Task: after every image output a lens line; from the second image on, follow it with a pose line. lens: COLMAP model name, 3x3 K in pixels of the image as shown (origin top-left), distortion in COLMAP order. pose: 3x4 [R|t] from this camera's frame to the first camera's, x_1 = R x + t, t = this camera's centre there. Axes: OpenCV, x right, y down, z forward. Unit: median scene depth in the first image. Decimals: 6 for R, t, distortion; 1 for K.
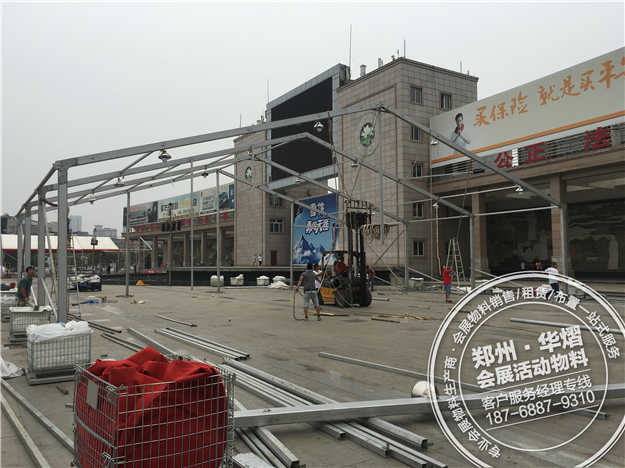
lens RADIAL K [[530.1, 0, 312.5], [0, 530.1, 234.0], [0, 0, 1]] dist [0.081809, -0.087768]
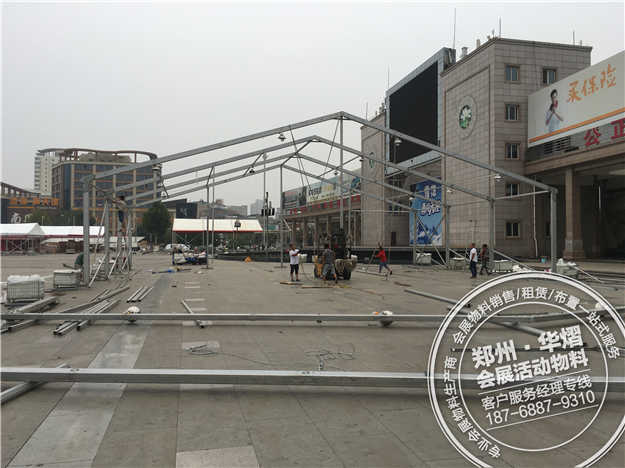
lens RADIAL K [[530.1, 0, 312.5], [0, 530.1, 234.0], [0, 0, 1]] dist [0.081809, -0.087768]
pose [[0.946543, -0.000516, -0.322576, 0.162113], [0.012518, 0.999304, 0.035134, -0.004190], [0.322334, -0.037294, 0.945891, -0.065966]]
